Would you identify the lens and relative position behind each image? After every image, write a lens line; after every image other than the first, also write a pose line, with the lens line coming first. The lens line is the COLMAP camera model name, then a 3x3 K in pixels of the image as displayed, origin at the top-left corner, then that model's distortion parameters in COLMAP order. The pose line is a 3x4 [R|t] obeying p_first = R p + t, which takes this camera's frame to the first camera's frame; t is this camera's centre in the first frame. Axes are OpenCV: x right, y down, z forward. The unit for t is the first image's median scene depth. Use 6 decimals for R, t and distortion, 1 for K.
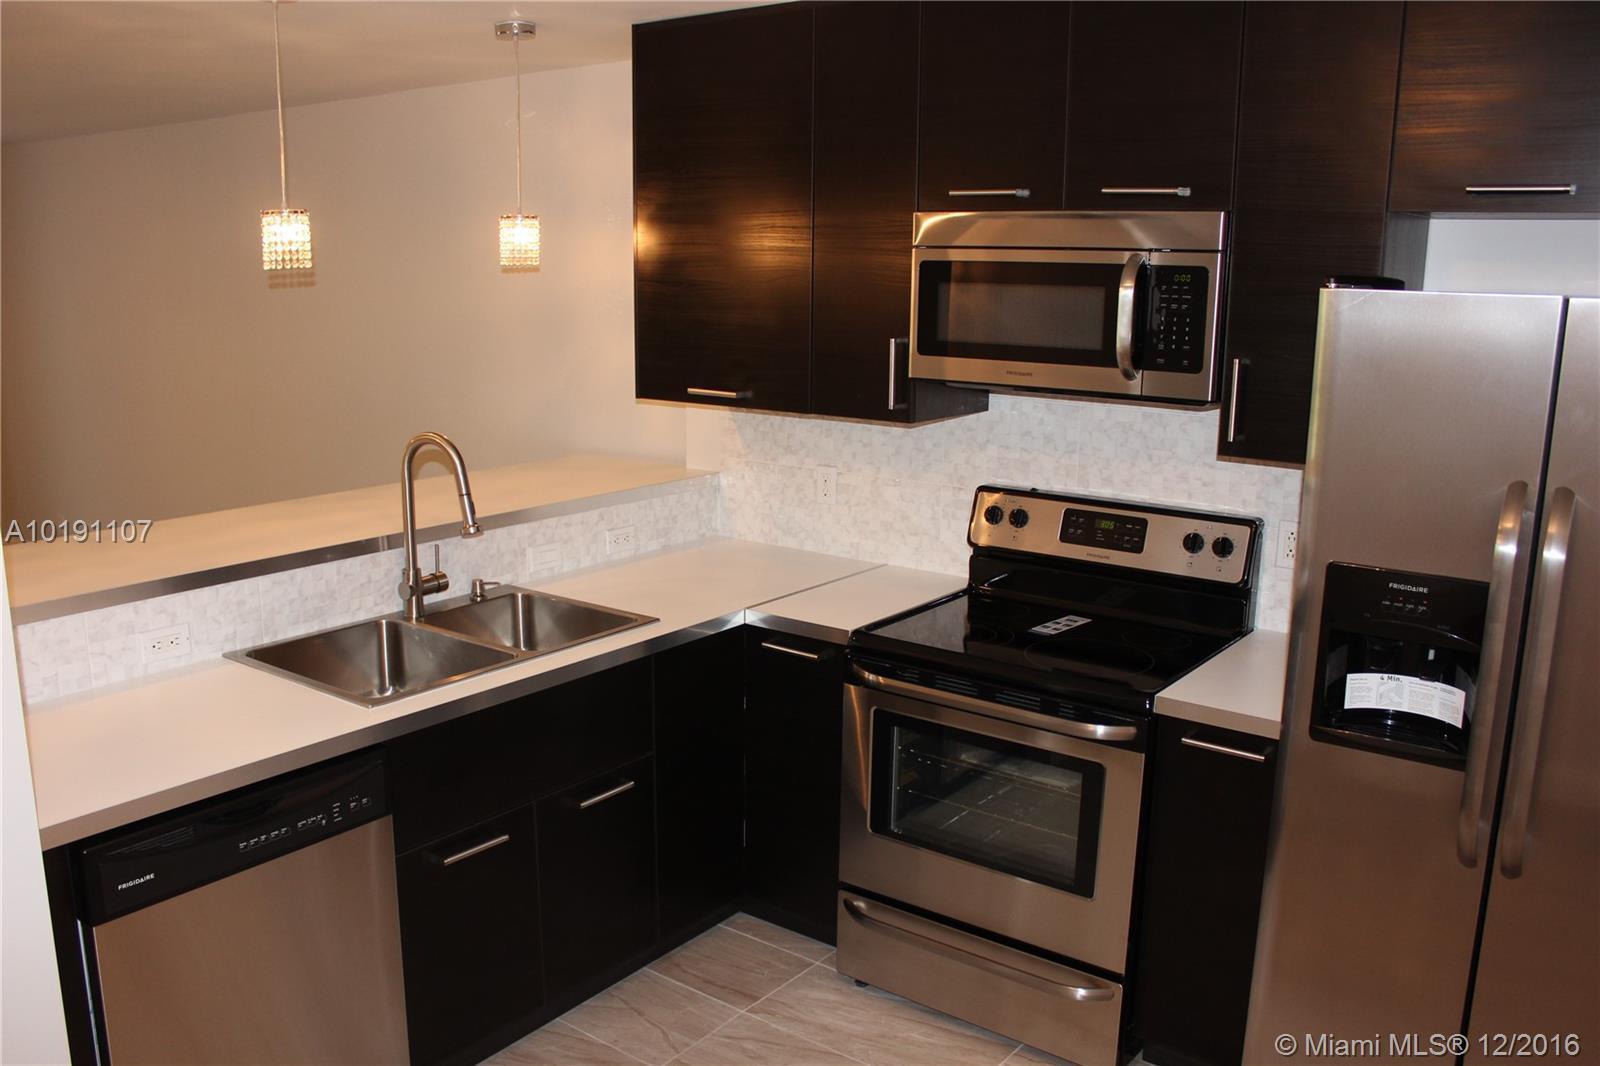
lens RADIAL K [[1342.3, 0, 788.5], [0, 1342.3, 549.5], [0, 0, 1]] dist [-0.159633, 0.152411]
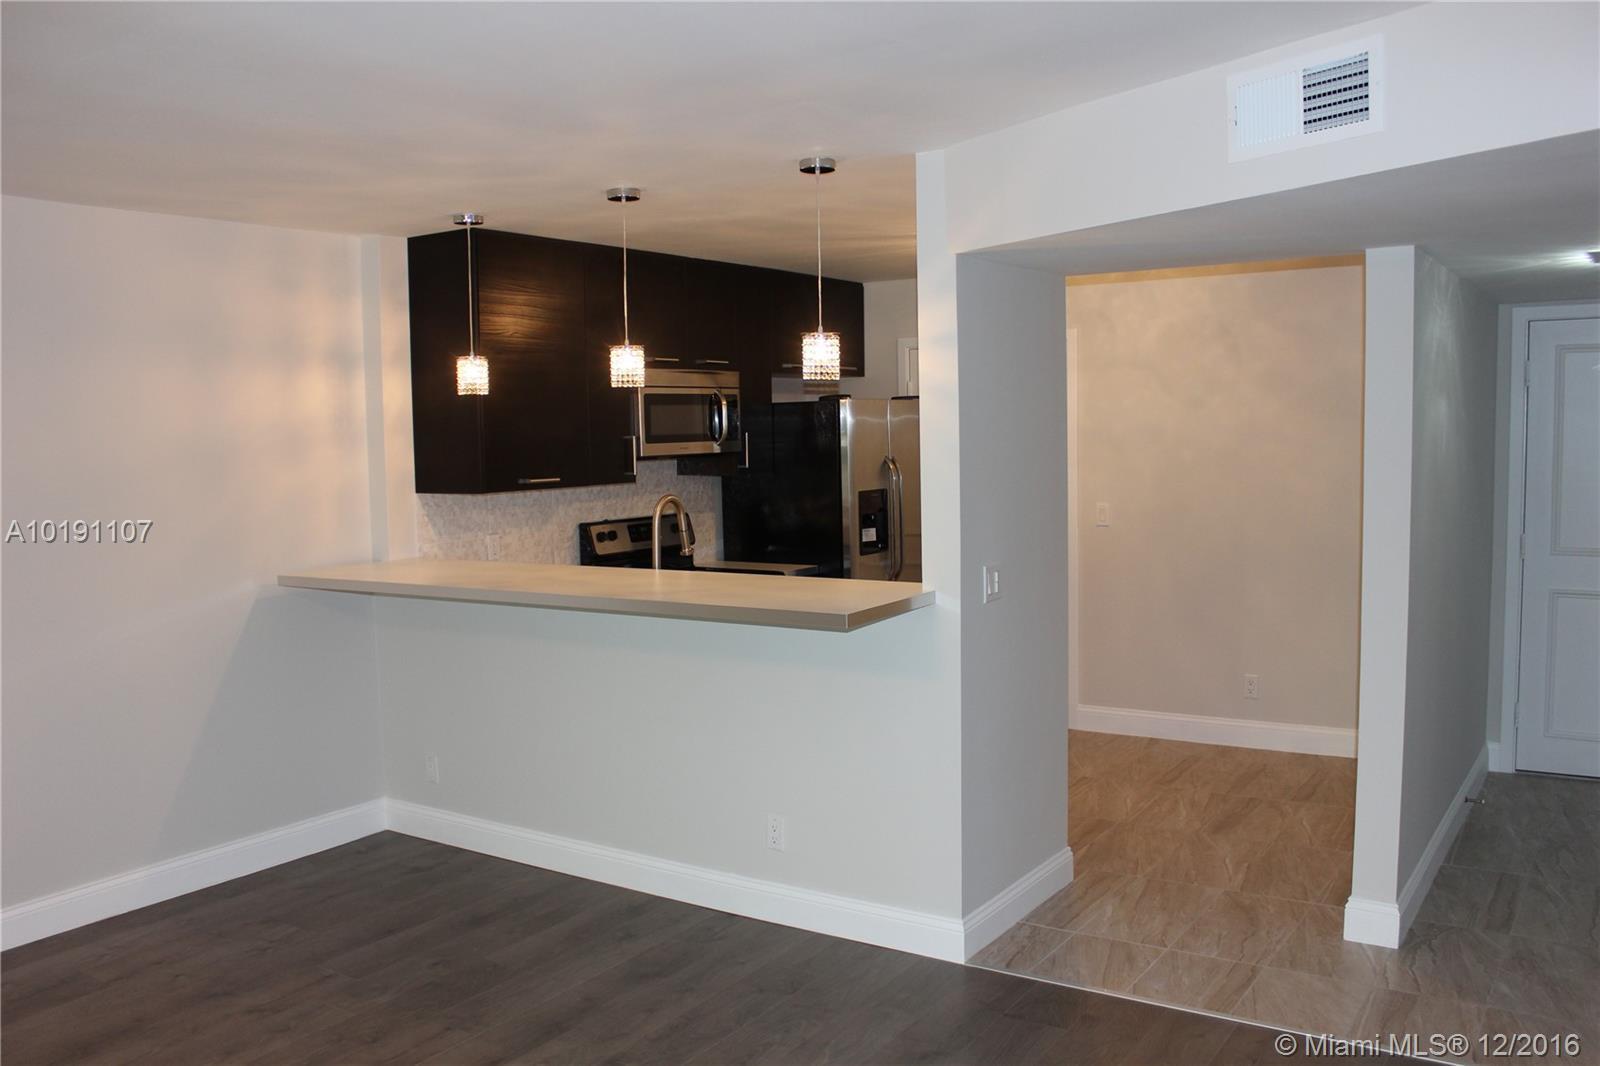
lens RADIAL K [[1342.3, 0, 788.5], [0, 1342.3, 549.5], [0, 0, 1]] dist [-0.159633, 0.152411]
pose [[-0.052236, -0.097430, 0.993871, -1.705868], [0.236122, 0.965805, 0.107088, -0.148213], [-0.970318, 0.240269, -0.027445, 0.851023]]
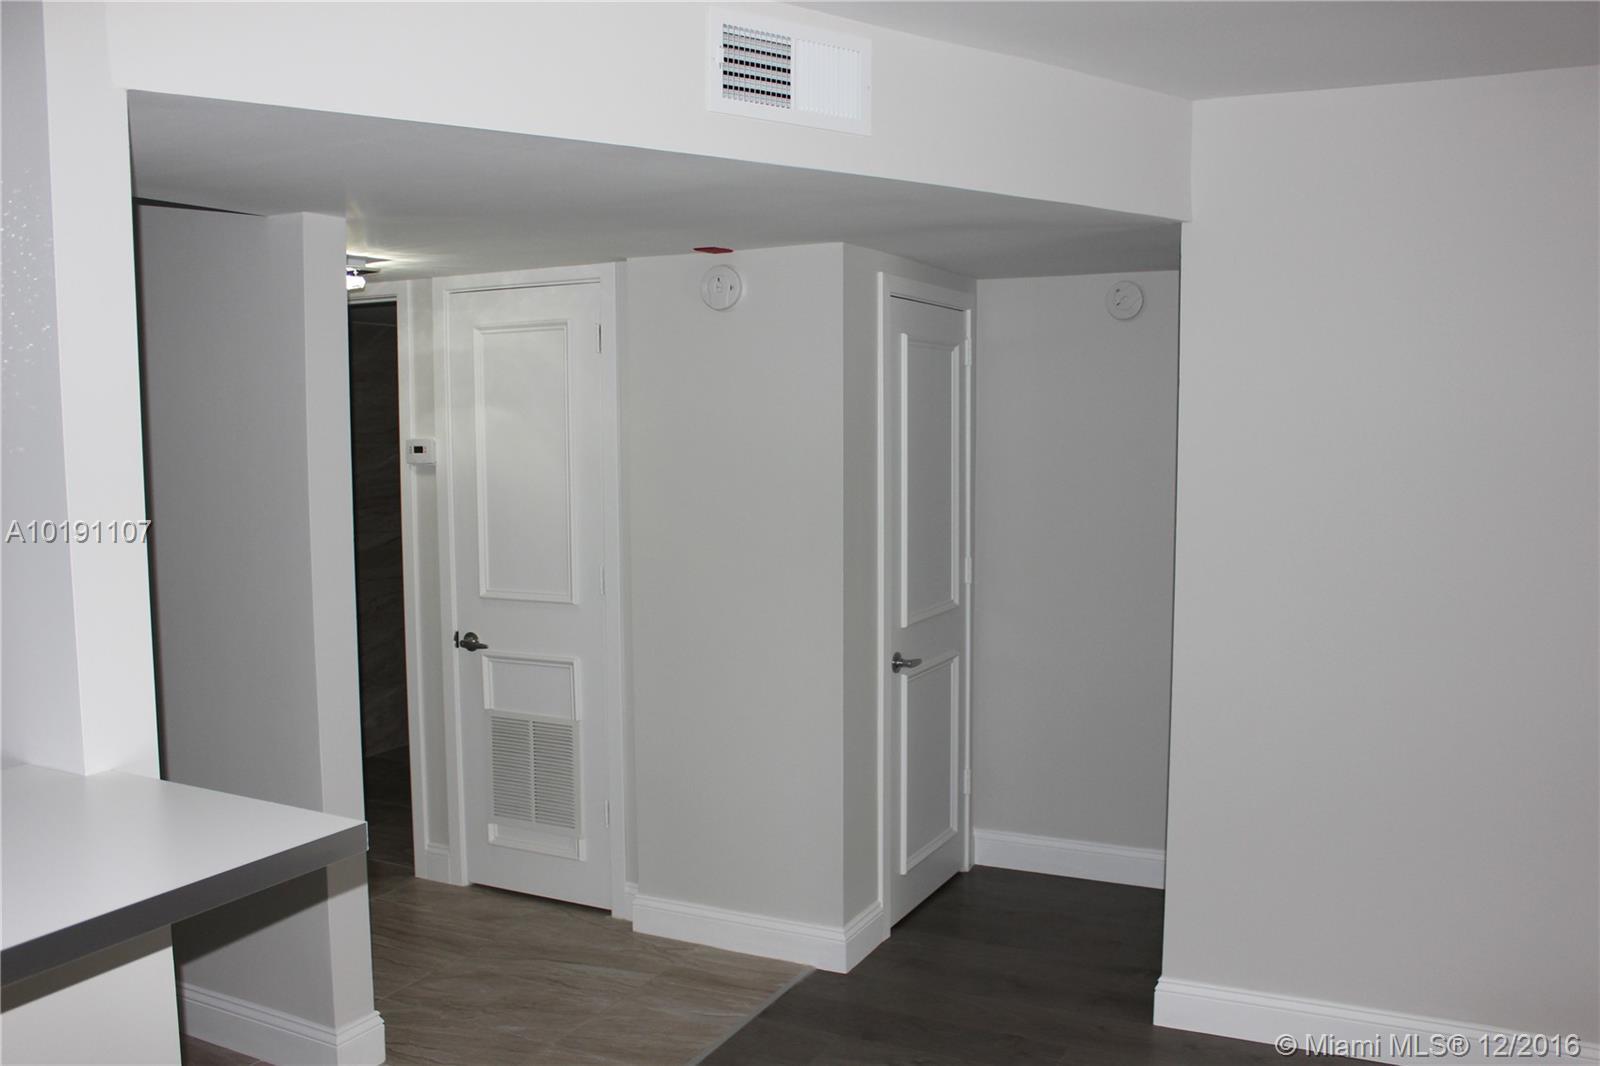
lens RADIAL K [[1371.3, 0, 739.2], [0, 1371.3, 537.7], [0, 0, 1]] dist [-0.160814, 0.169872]
pose [[-0.985946, 0.014801, -0.166409, -0.693354], [-0.035577, 0.954620, 0.295696, -0.231031], [0.163233, 0.297460, -0.940677, 1.247229]]
